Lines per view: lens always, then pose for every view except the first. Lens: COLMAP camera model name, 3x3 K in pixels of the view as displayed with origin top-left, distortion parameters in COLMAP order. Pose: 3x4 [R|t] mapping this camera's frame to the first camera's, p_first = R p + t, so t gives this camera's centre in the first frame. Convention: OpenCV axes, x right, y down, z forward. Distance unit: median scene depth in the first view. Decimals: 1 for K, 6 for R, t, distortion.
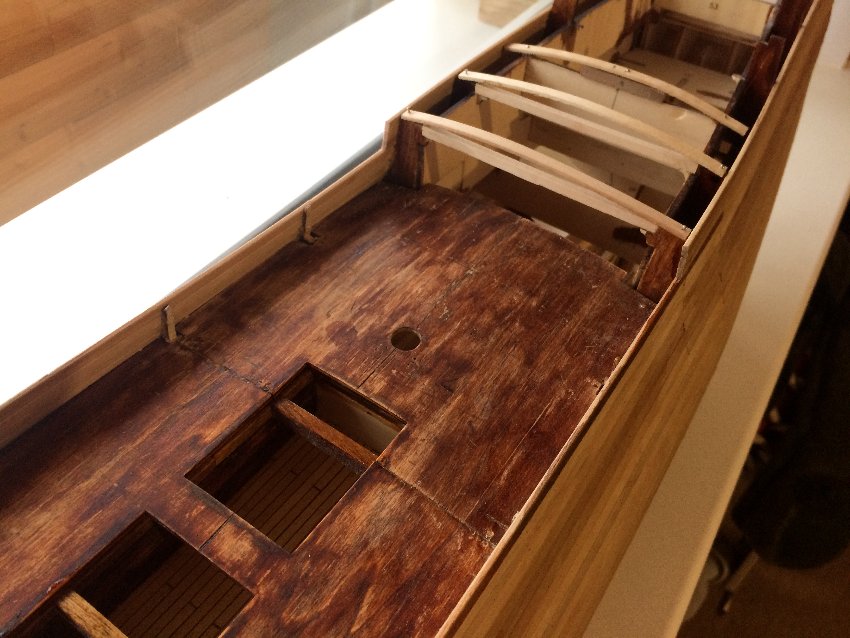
lens RADIAL K [[734.3, 0, 425.0], [0, 734.3, 319.0], [0, 0, 1]] dist [0.094036, -0.144855]
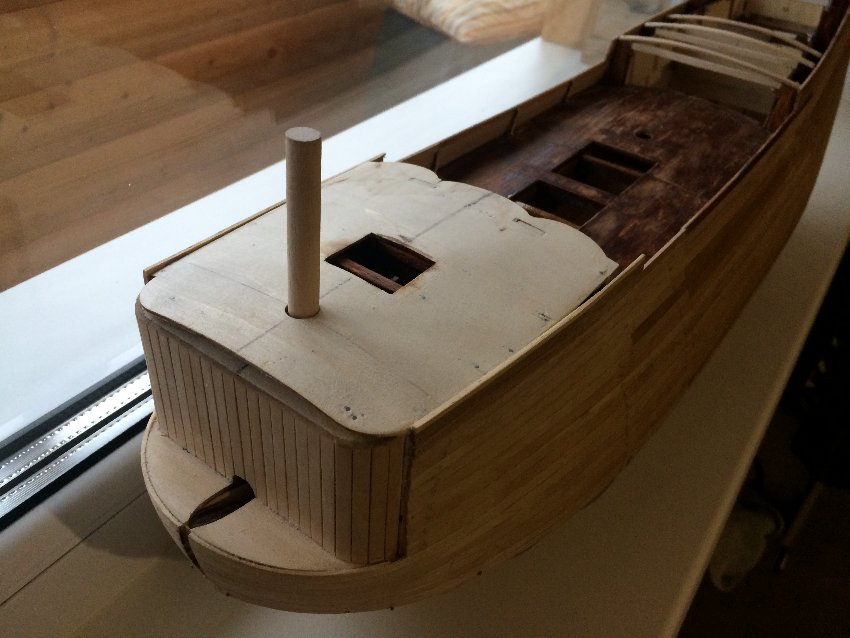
lens RADIAL K [[734.3, 0, 425.0], [0, 734.3, 319.0], [0, 0, 1]] dist [0.094036, -0.144855]
pose [[0.999537, 0.027040, -0.013945, -0.503303], [-0.028790, 0.988841, -0.146166, 0.722900], [0.009837, 0.146500, 0.989162, -0.696972]]
